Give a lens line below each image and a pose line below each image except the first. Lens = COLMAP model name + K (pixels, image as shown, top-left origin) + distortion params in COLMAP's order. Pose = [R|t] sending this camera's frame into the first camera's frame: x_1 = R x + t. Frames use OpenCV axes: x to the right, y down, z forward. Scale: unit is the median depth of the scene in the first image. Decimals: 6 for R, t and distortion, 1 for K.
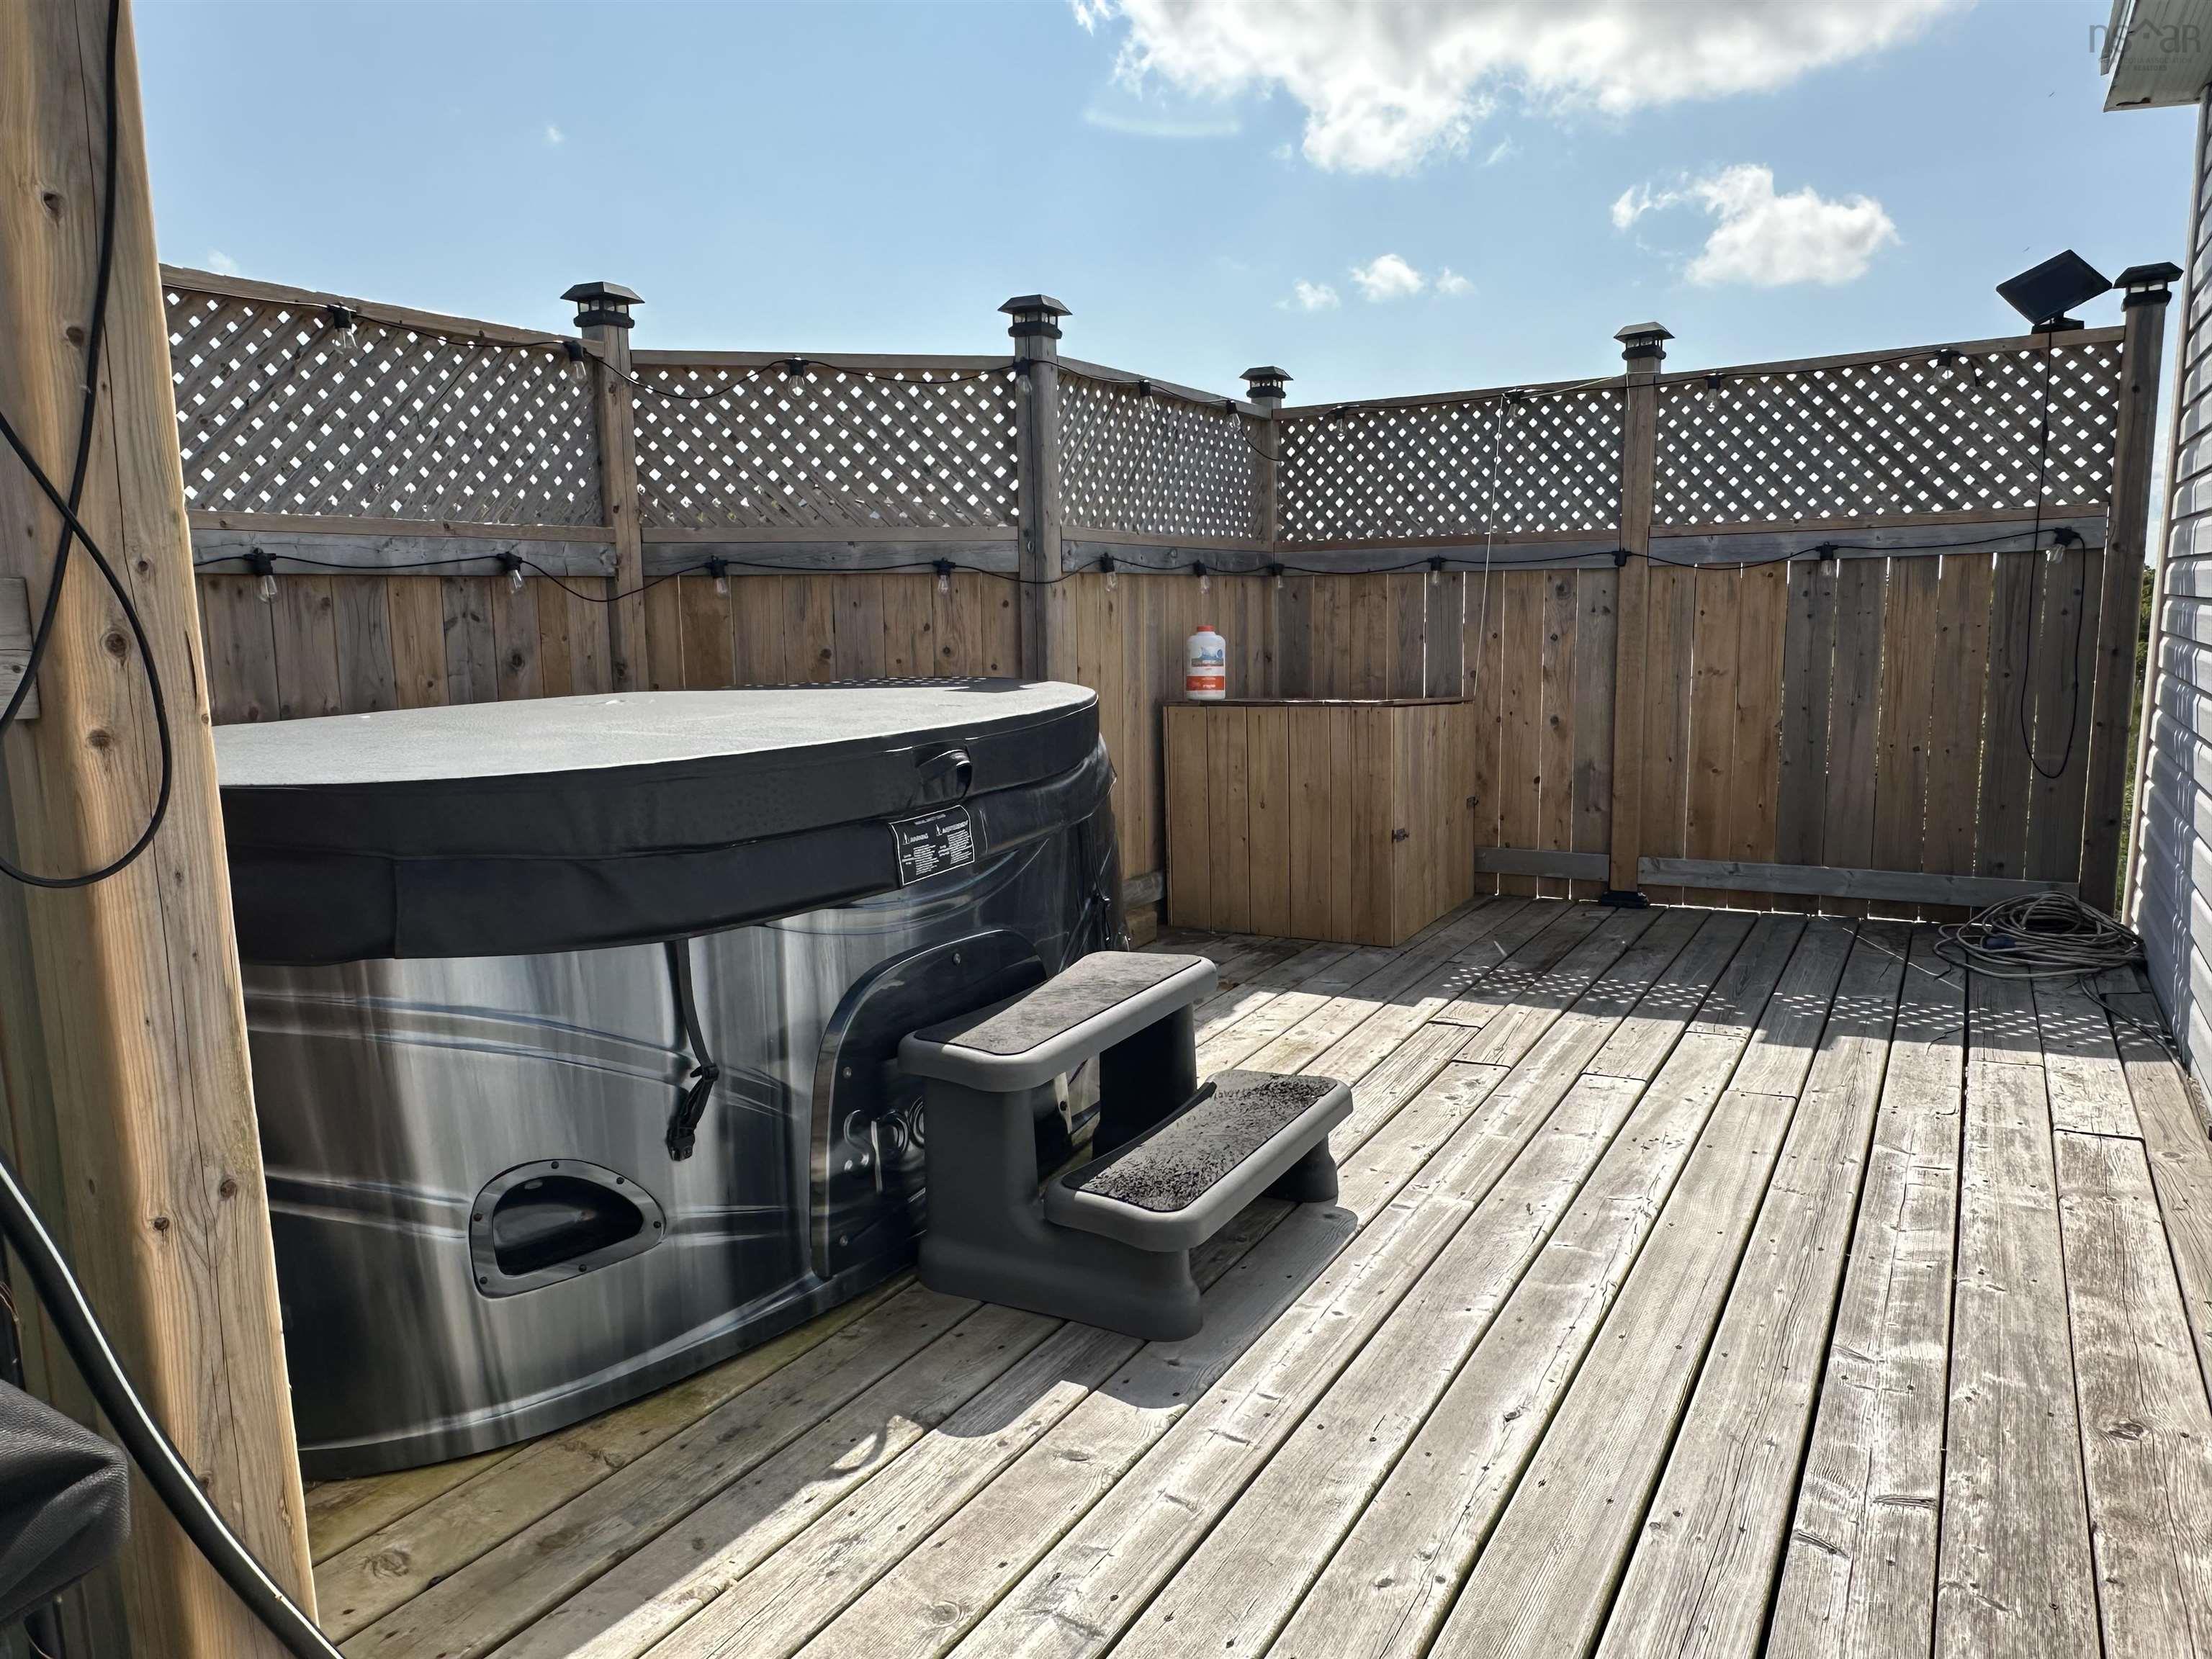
lens RADIAL K [[1473.1, 0, 1106.0], [0, 1473.1, 829.5], [0, 0, 1]] dist [0.005004, 0.001782]
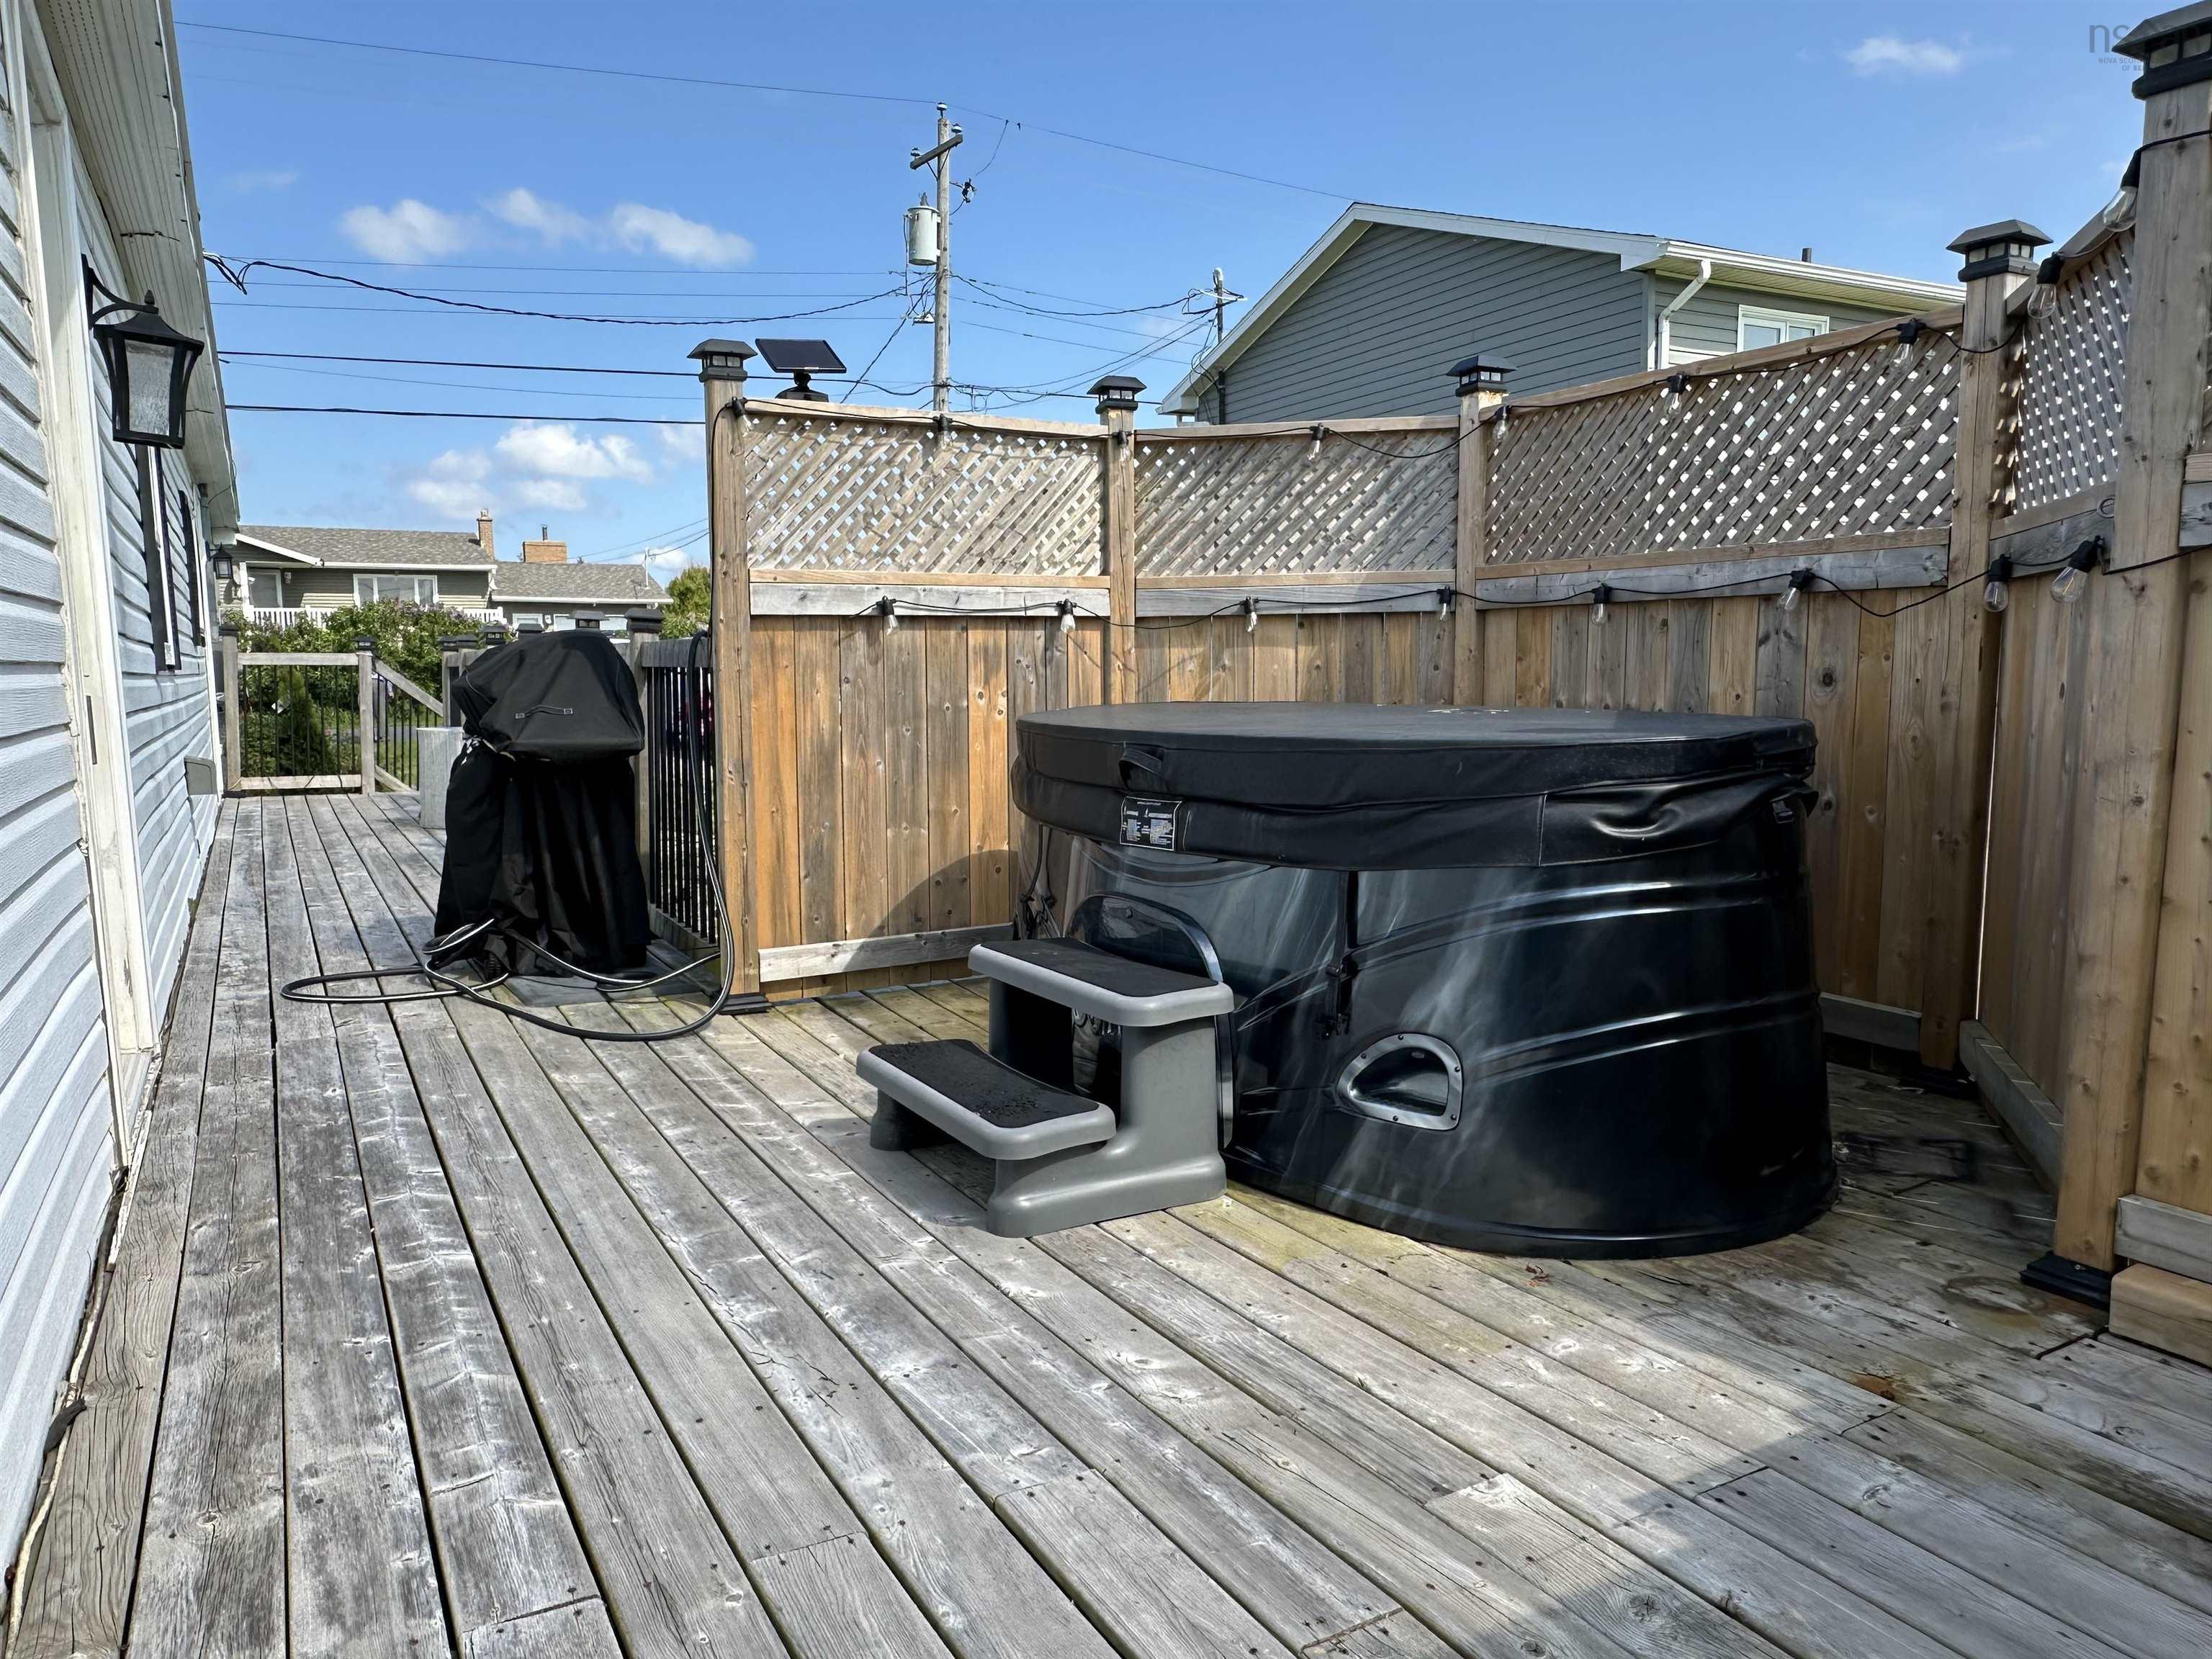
lens RADIAL K [[1473.1, 0, 1106.0], [0, 1473.1, 829.5], [0, 0, 1]] dist [0.005004, 0.001782]
pose [[-0.495084, 0.122740, -0.860132, 0.908430], [-0.110582, 0.973019, 0.202499, -0.217635], [0.861779, 0.195369, -0.468153, 1.432923]]
